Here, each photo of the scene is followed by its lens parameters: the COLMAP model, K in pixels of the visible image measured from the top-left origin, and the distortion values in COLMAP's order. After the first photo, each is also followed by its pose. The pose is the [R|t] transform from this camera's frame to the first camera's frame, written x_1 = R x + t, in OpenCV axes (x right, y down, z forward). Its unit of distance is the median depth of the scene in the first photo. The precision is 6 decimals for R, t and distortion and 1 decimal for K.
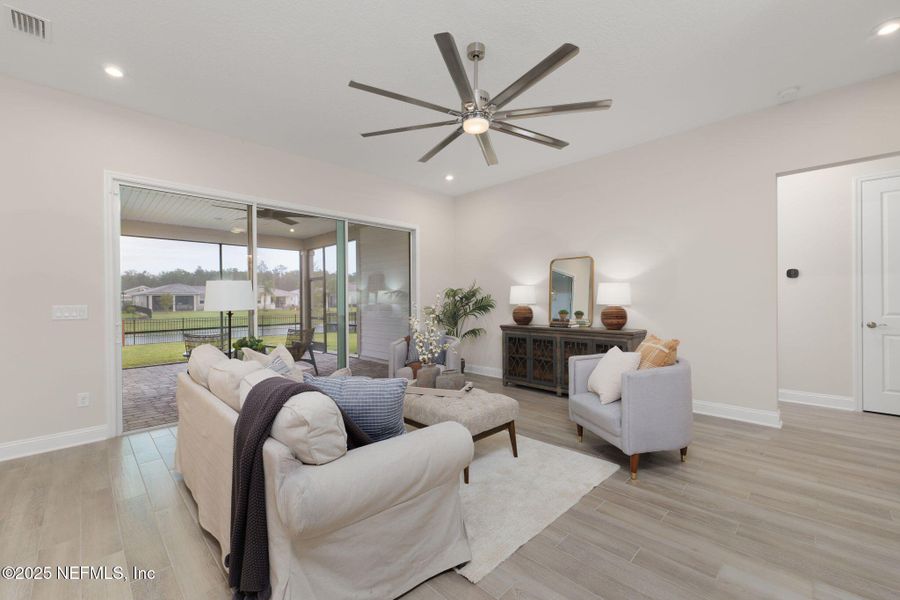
lens RADIAL K [[371.9, 0, 450.7], [0, 371.9, 303.3], [0, 0, 1]] dist [0.004676, 0.000528]
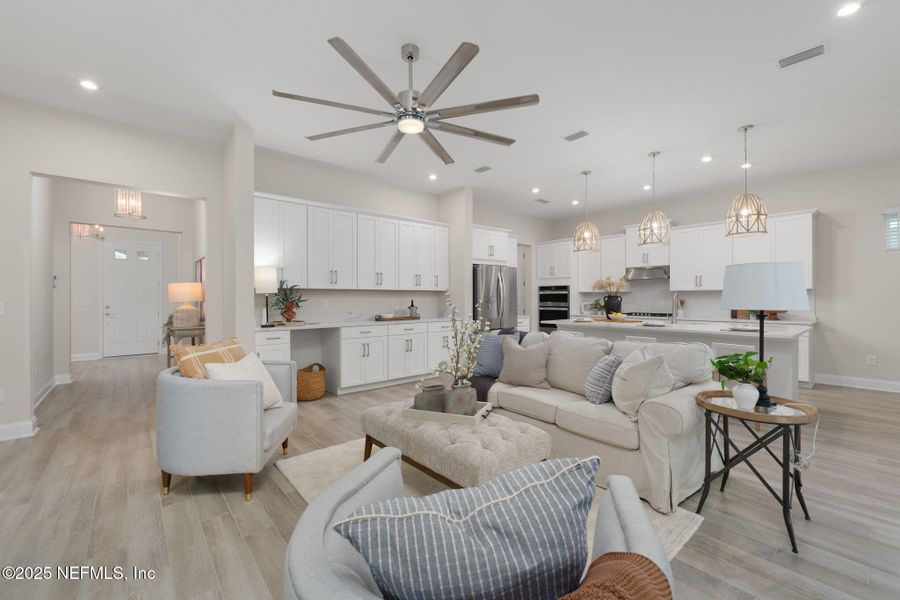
lens RADIAL K [[371.9, 0, 450.7], [0, 371.9, 303.3], [0, 0, 1]] dist [0.004676, 0.000528]
pose [[-0.997798, 0.008524, 0.065770, -0.084687], [0.009626, 0.999818, 0.016457, -0.008992], [-0.065617, 0.017054, -0.997699, 1.788716]]
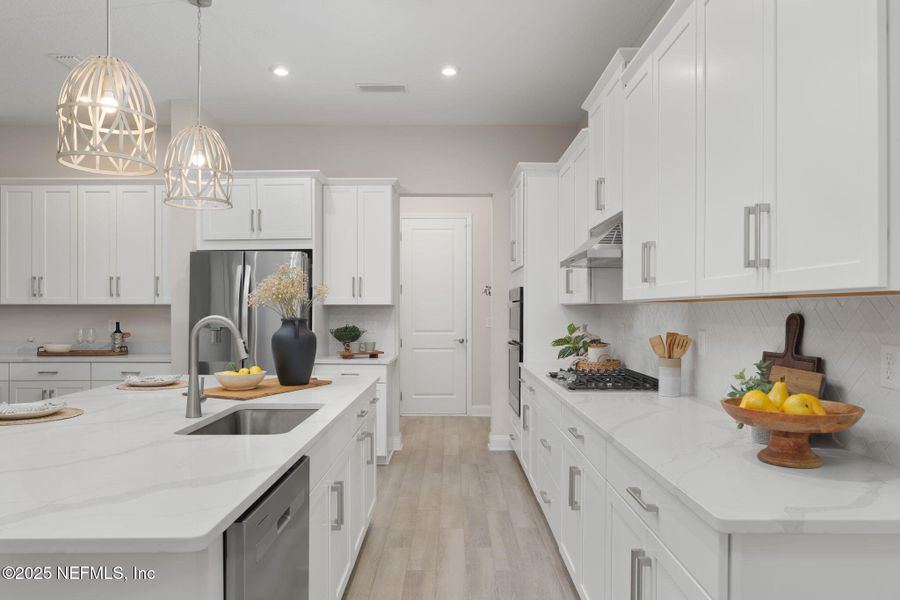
lens RADIAL K [[609.1, 0, 450.0], [0, 609.1, 300.0], [0, 0, 1]] dist [-0.003122, 0.000111]
pose [[-0.701762, 0.017591, 0.712194, -1.749880], [0.010156, 0.999841, -0.014689, -0.022418], [-0.712339, -0.003075, -0.701829, 0.421916]]
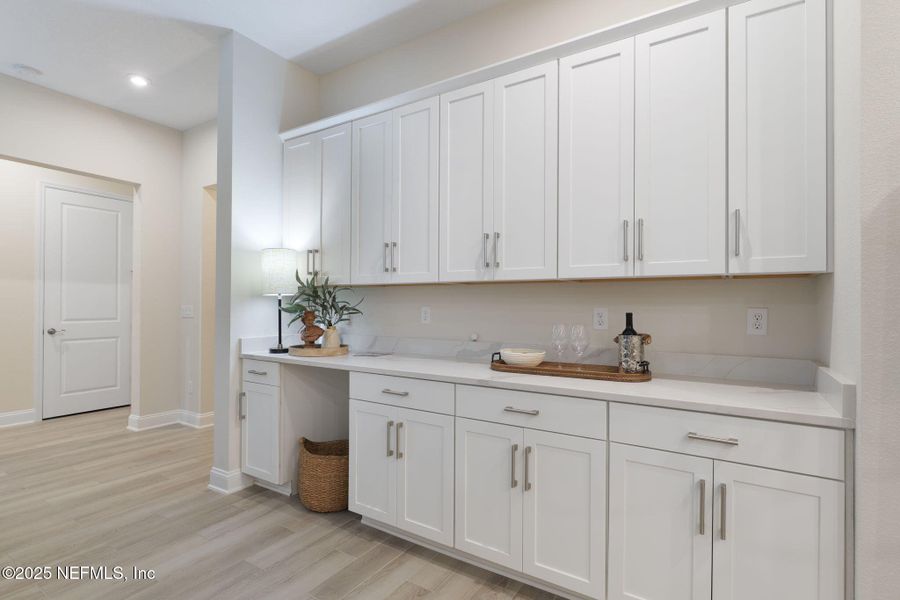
lens RADIAL K [[437.7, 0, 455.3], [0, 437.7, 304.3], [0, 0, 1]] dist [0.003175, 0.000468]
pose [[-0.218384, 0.006686, 0.975840, -0.346643], [0.004452, 0.999973, -0.005855, -0.003812], [-0.975853, 0.003066, -0.218408, 0.256027]]
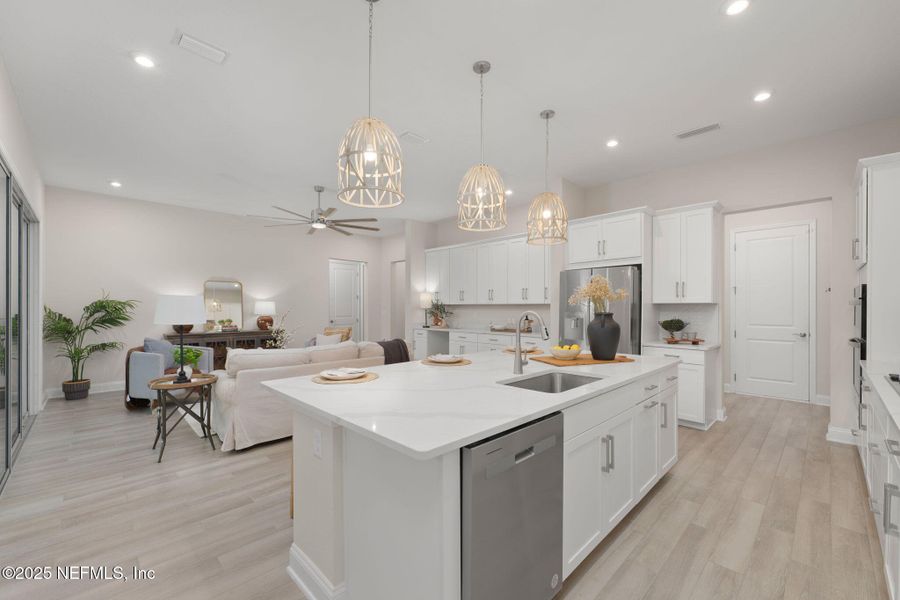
lens RADIAL K [[371.9, 0, 450.7], [0, 371.9, 303.3], [0, 0, 1]] dist [0.004676, 0.000528]
pose [[0.013901, 0.015830, 0.999778, -1.734582], [0.008059, 0.999840, -0.015943, -0.021571], [-0.999871, 0.008279, 0.013771, 0.230455]]
